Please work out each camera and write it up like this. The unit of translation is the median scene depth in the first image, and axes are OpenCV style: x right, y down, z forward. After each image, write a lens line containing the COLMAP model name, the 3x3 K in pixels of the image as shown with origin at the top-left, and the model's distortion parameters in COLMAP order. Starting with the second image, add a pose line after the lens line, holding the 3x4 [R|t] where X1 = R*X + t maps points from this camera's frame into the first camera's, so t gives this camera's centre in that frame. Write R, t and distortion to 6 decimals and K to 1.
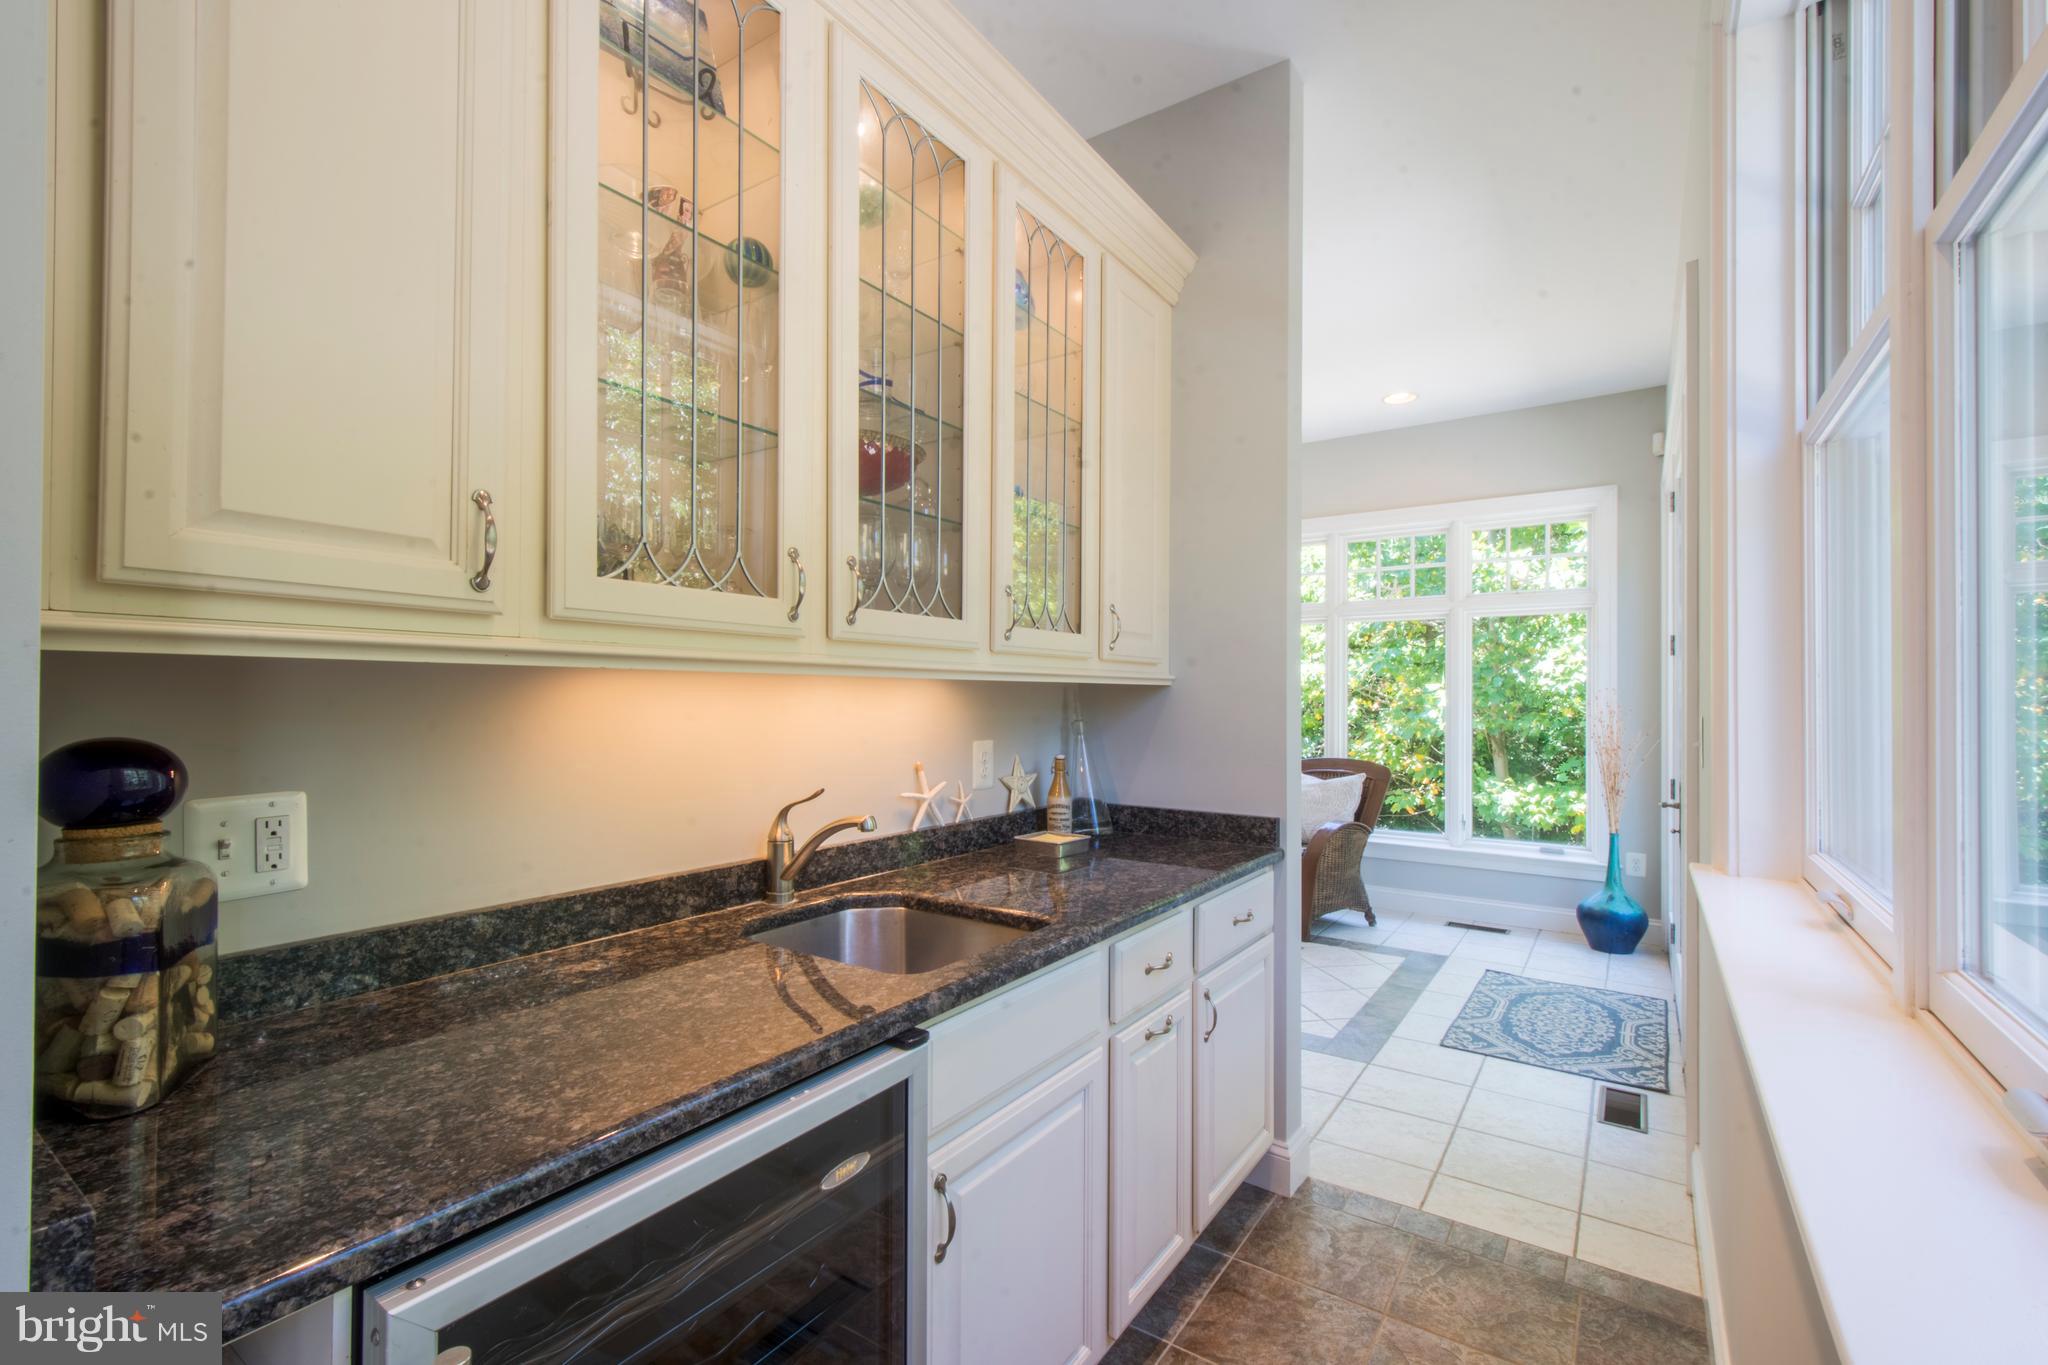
lens RADIAL K [[898.6, 0, 1017.3], [0, 898.6, 689.9], [0, 0, 1]] dist [0.022905, -0.026998]
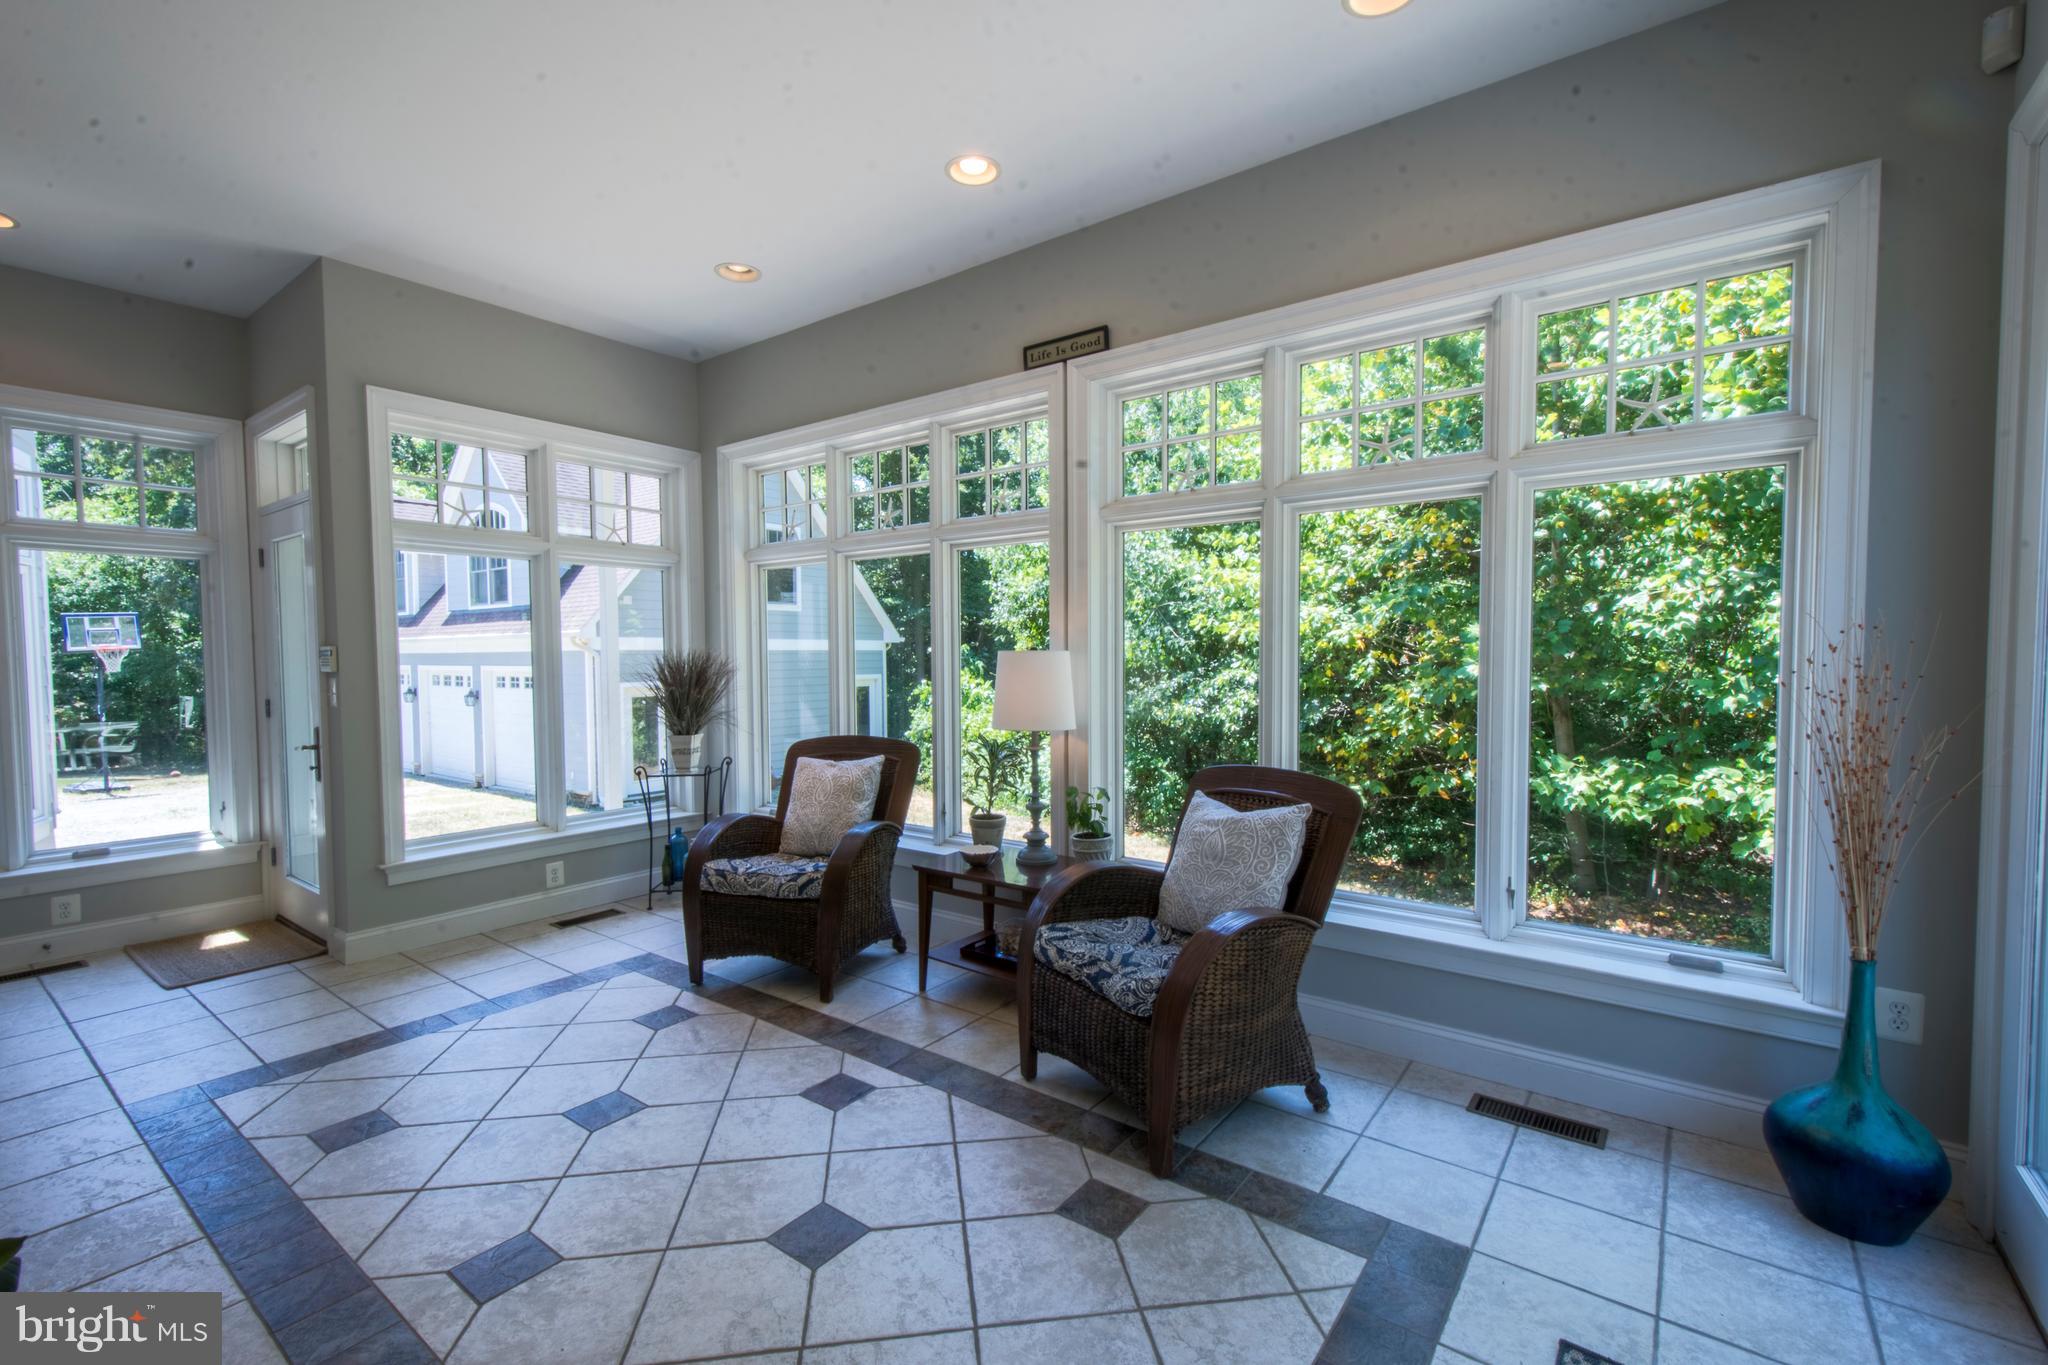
lens RADIAL K [[892.7, 0, 1016.8], [0, 892.7, 685.8], [0, 0, 1]] dist [0.008766, -0.000674]
pose [[0.998550, -0.011280, -0.052635, 0.137356], [0.013754, 0.998806, 0.046878, -0.000194], [0.052044, -0.047534, 0.997513, 0.273670]]
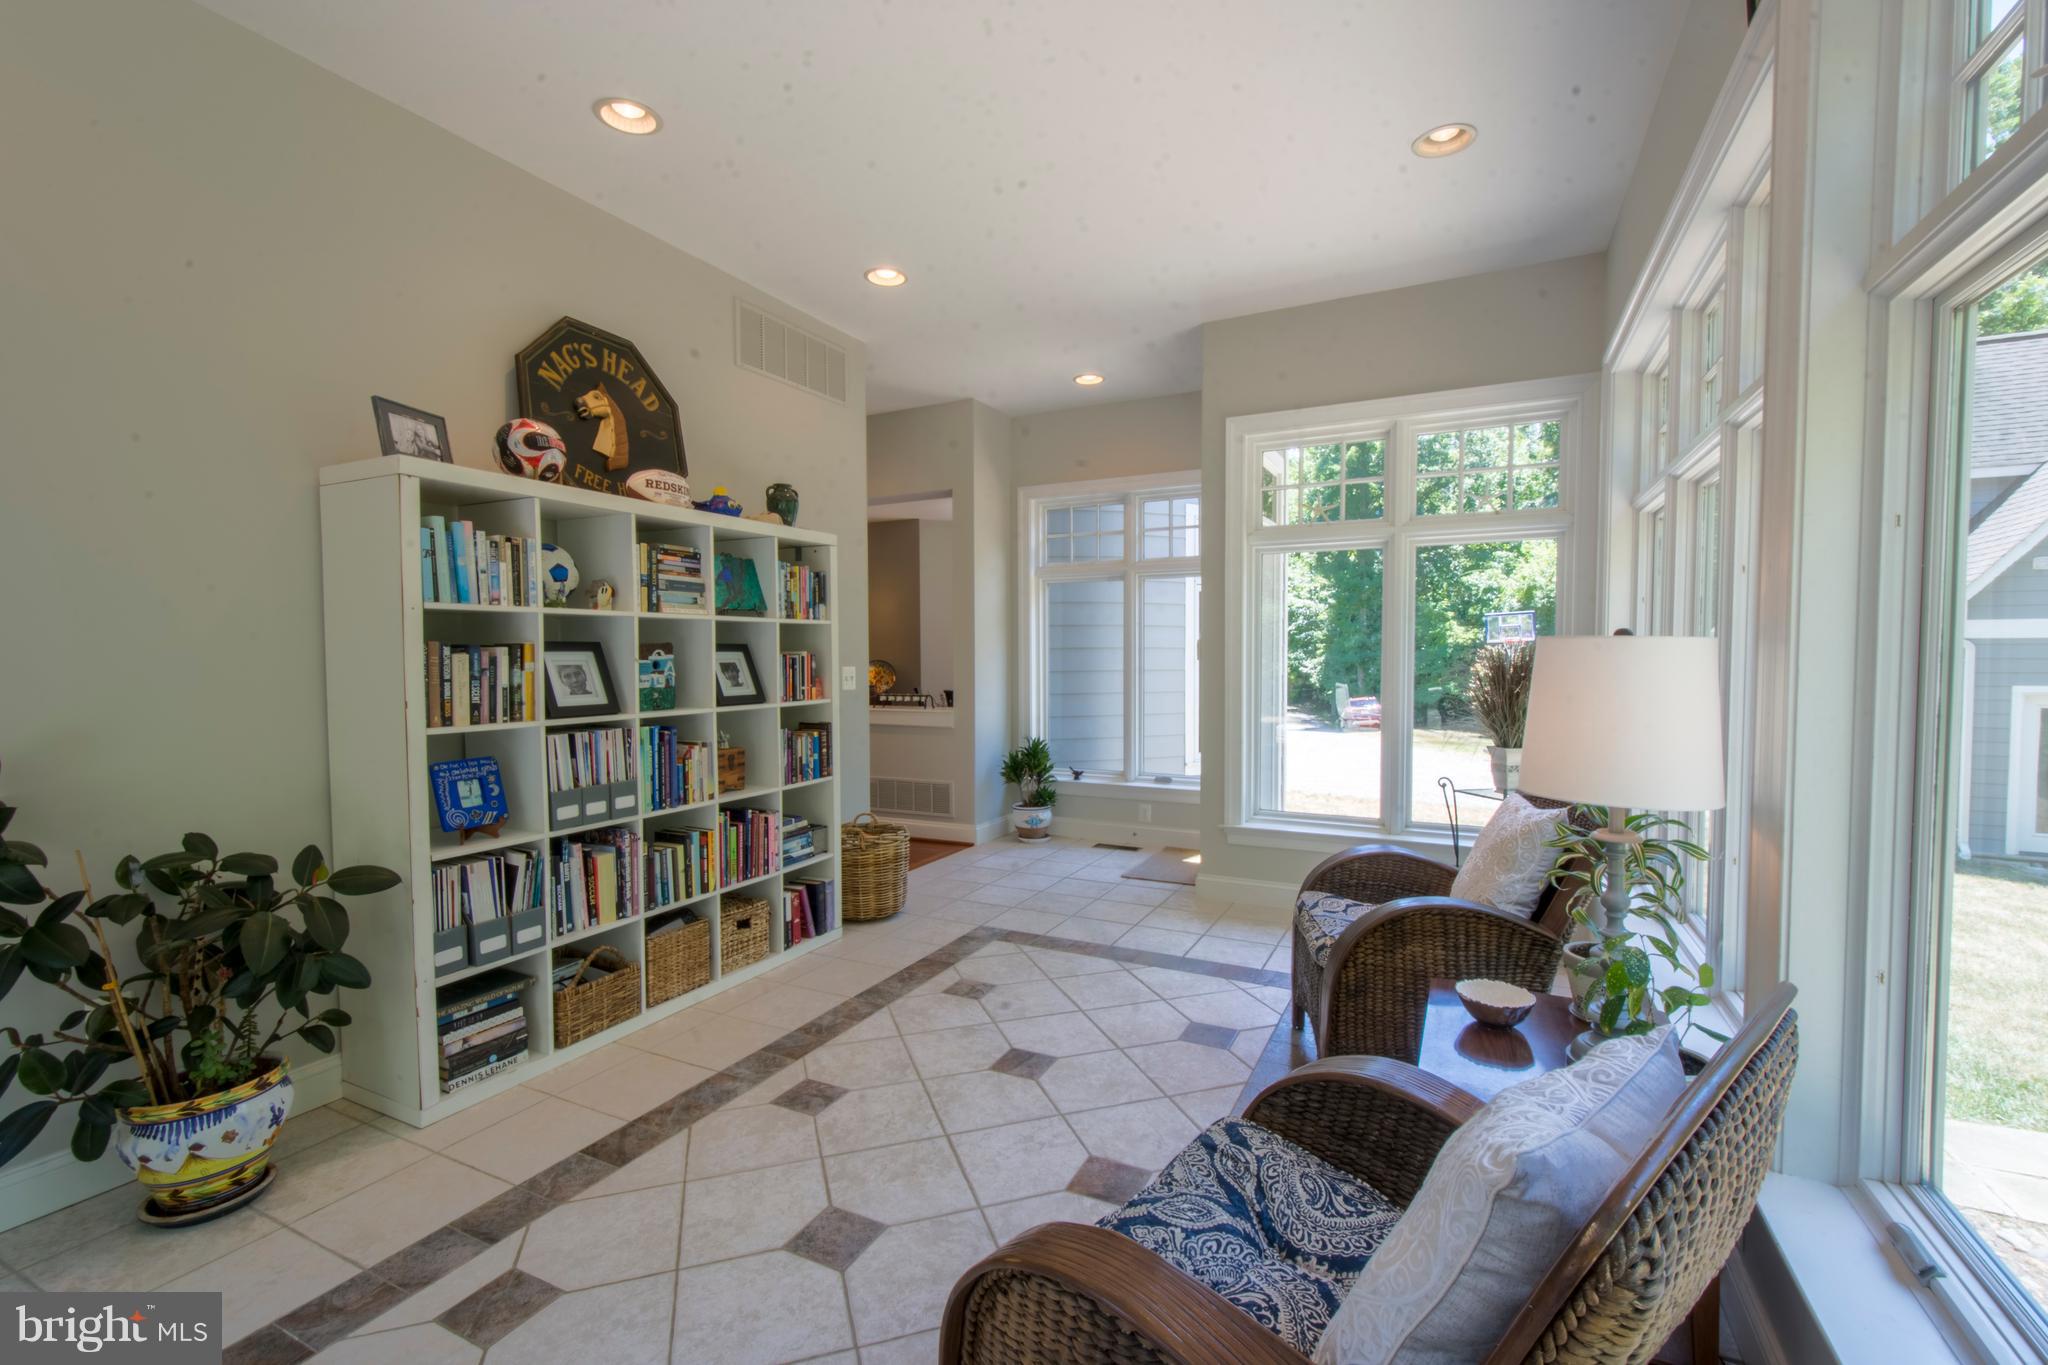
lens RADIAL K [[892.3, 0, 1017.3], [0, 892.3, 690.4], [0, 0, 1]] dist [0.012283, -0.000771]
pose [[0.128285, 0.038097, -0.991005, 0.285093], [0.014291, 0.999087, 0.040258, 0.003629], [0.991634, -0.019327, 0.127624, 0.492999]]
